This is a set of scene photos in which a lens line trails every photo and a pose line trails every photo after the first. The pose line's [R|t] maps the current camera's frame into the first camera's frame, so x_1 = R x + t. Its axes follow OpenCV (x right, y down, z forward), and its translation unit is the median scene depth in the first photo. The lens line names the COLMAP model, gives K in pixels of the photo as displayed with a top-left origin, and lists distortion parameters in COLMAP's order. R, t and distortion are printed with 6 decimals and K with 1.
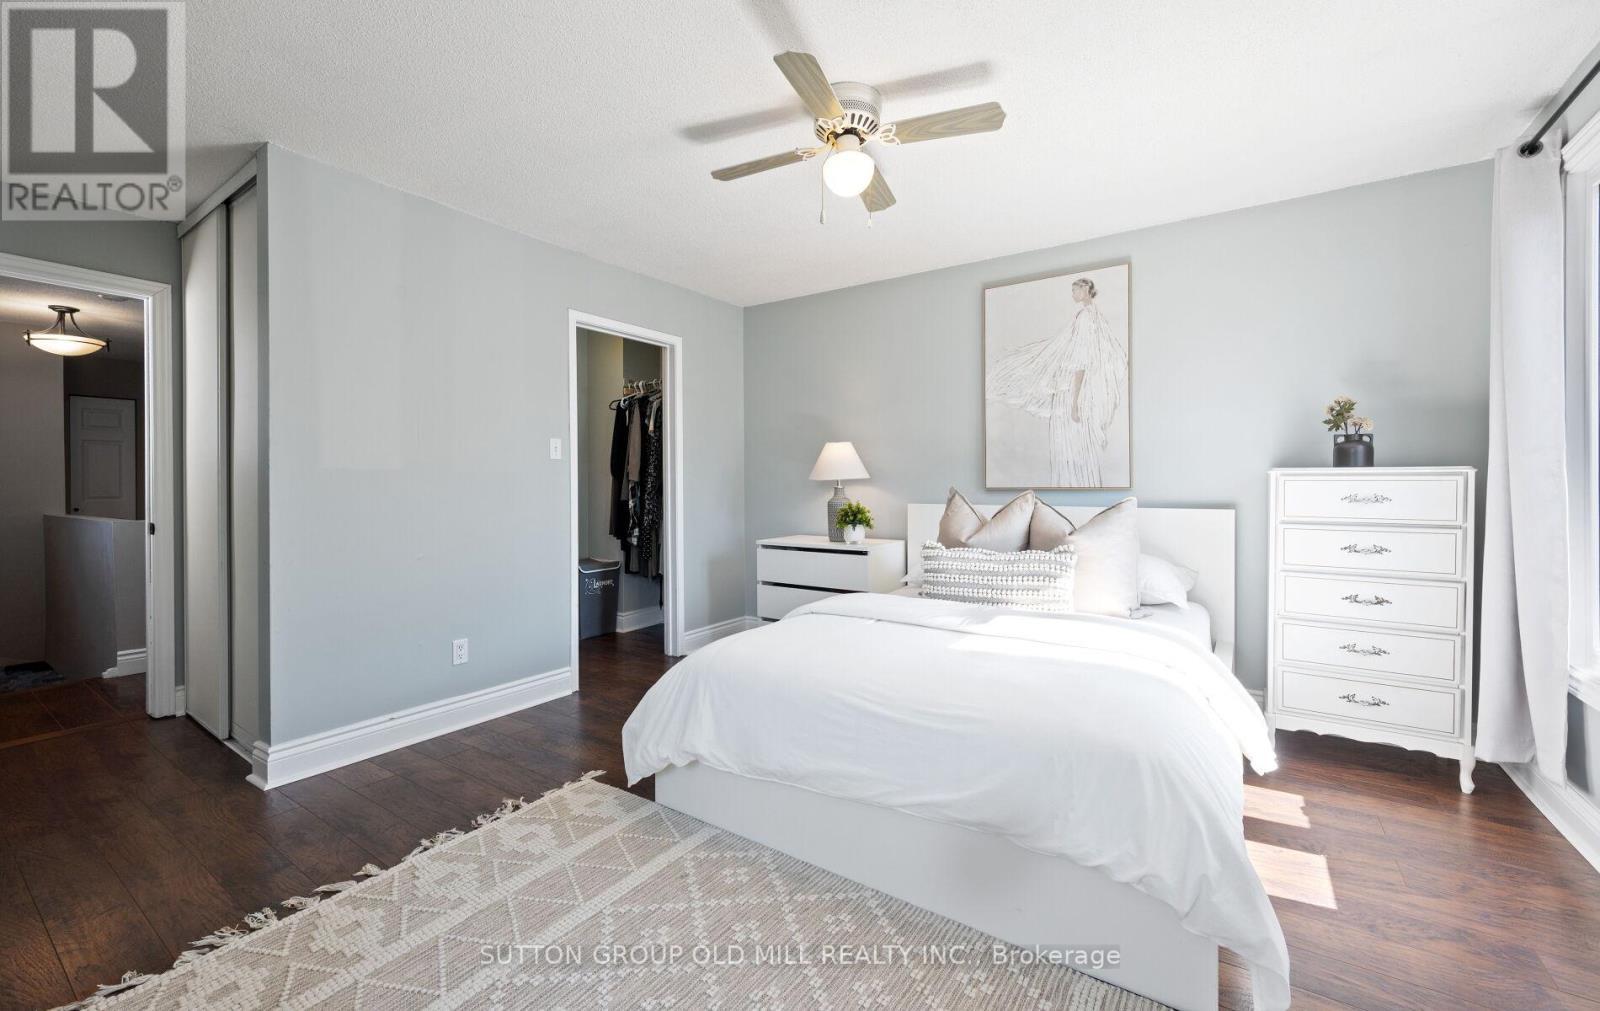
lens RADIAL K [[651.0, 0, 796.7], [0, 651.0, 494.3], [0, 0, 1]] dist [-0.000372, 0.000175]
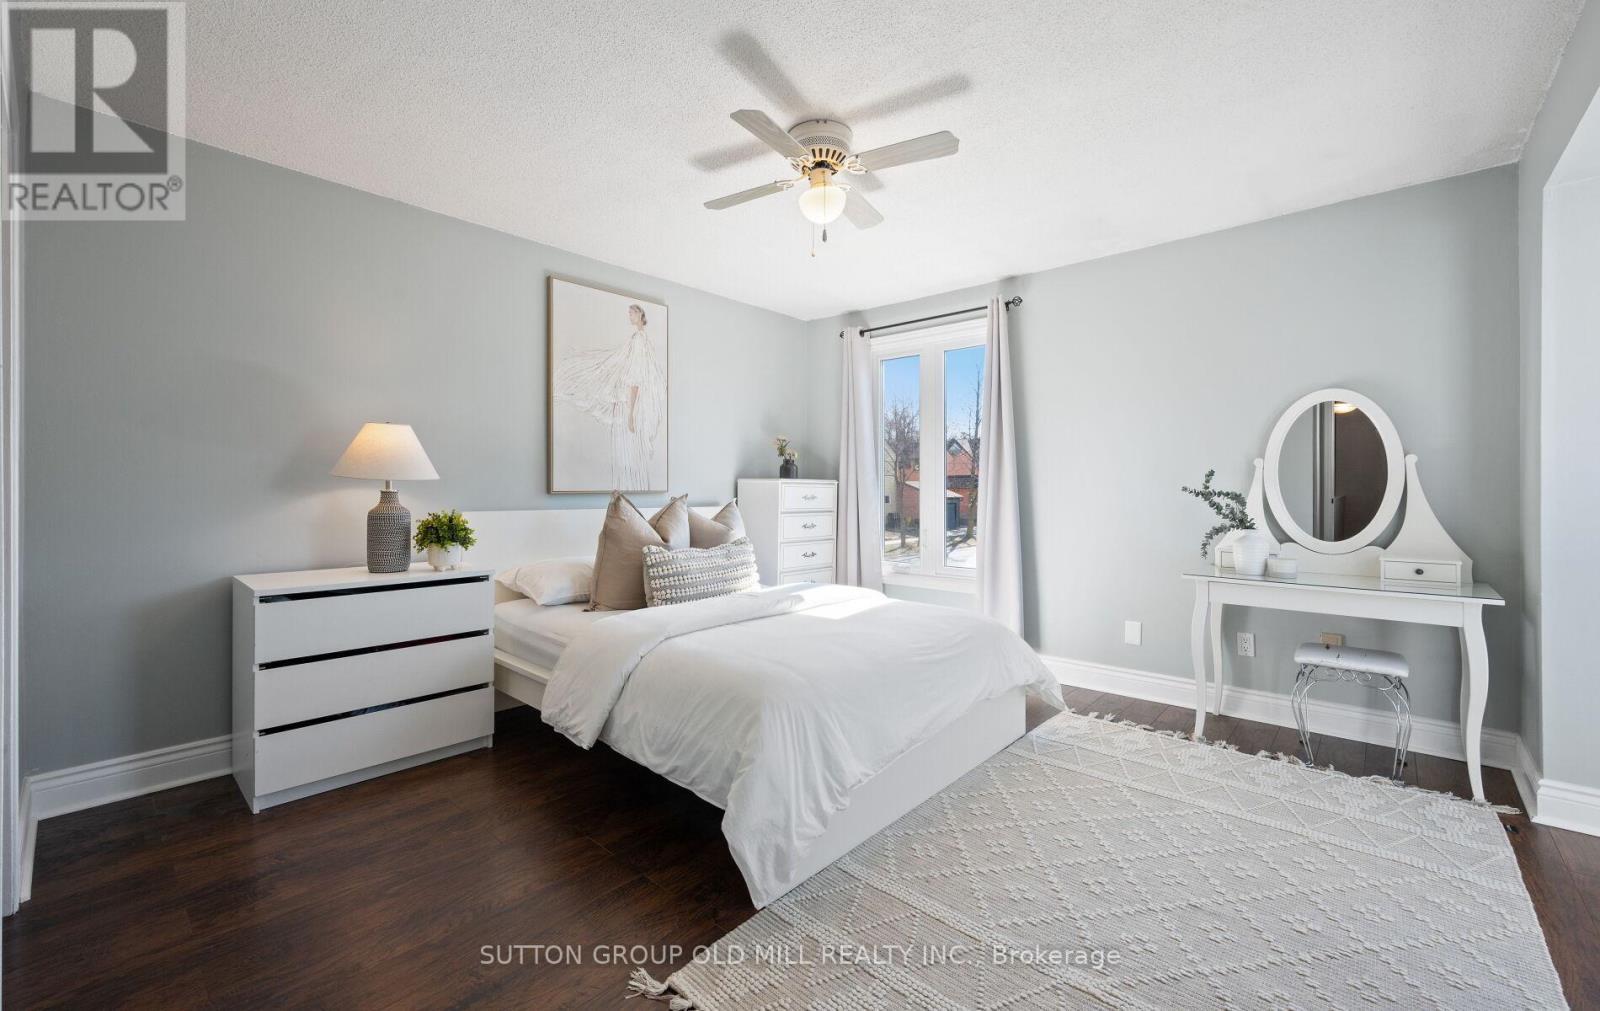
lens RADIAL K [[651.0, 0, 816.8], [0, 651.0, 485.8], [0, 0, 1]] dist [-0.000372, 0.000175]
pose [[0.125304, 0.006145, 0.992099, -0.639989], [0.009286, 0.999930, -0.007367, -0.008030], [-0.992075, 0.010136, 0.125238, 0.557723]]
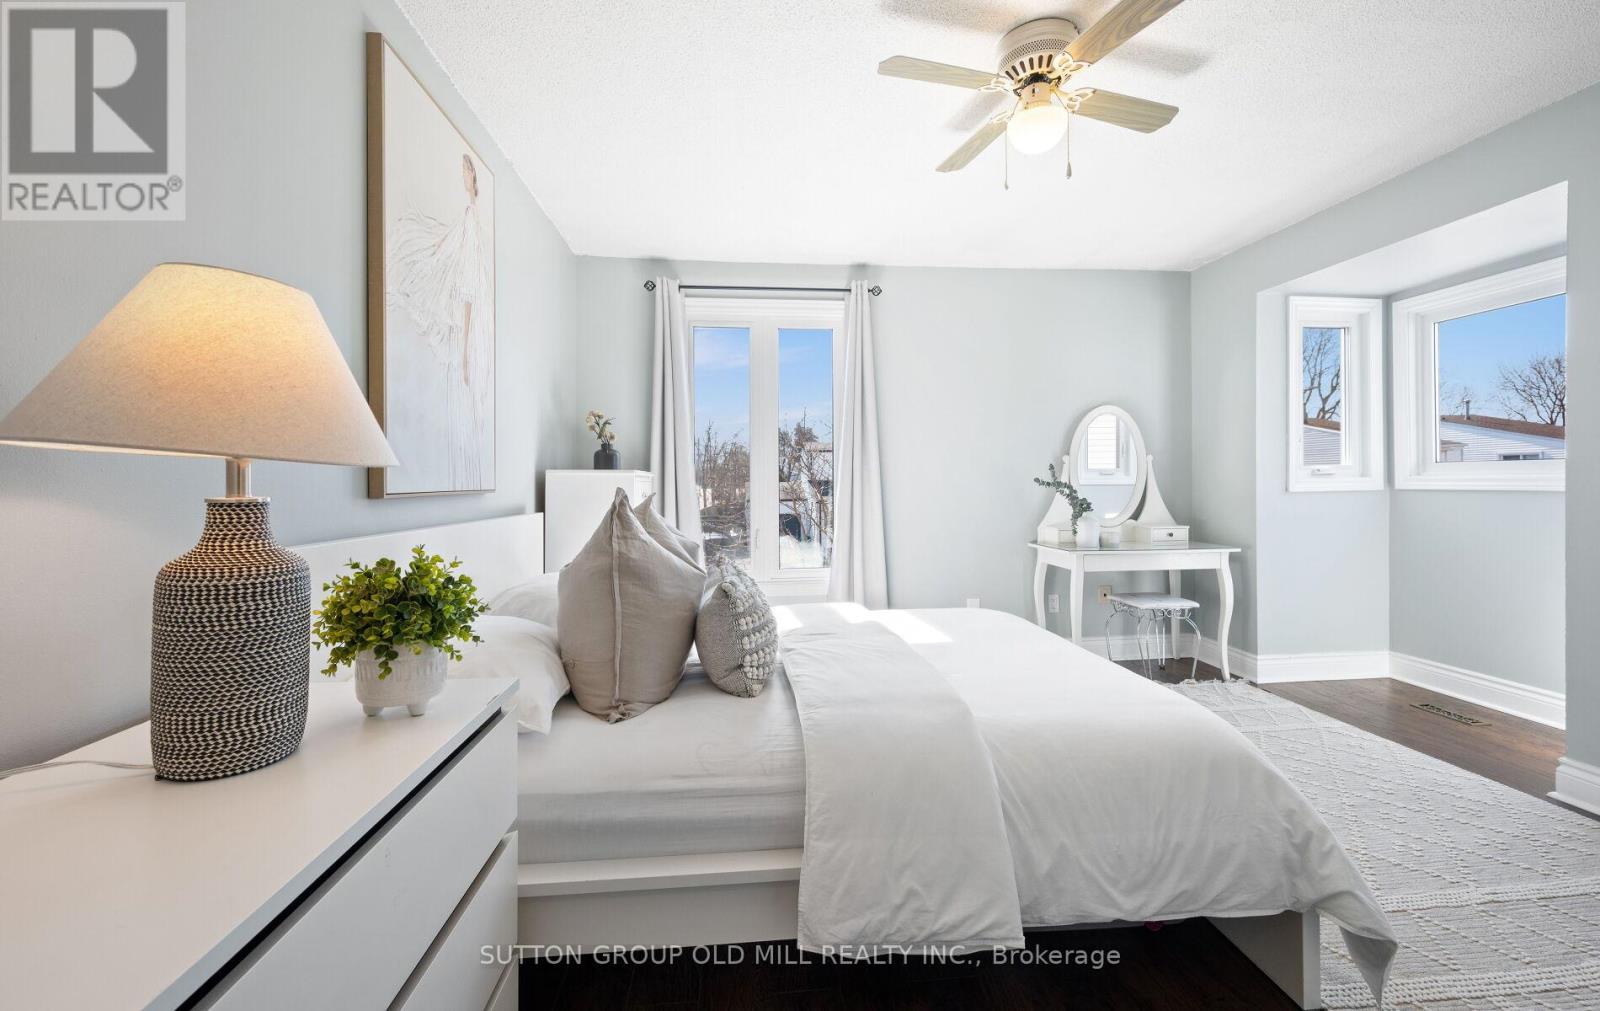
lens RADIAL K [[651.0, 0, 793.5], [0, 651.0, 476.7], [0, 0, 1]] dist [-0.000372, 0.000175]
pose [[-0.638930, 0.011533, 0.769178, -0.240665], [0.017796, 0.999842, -0.000210, -0.017826], [-0.769059, 0.013554, -0.639034, 1.172534]]
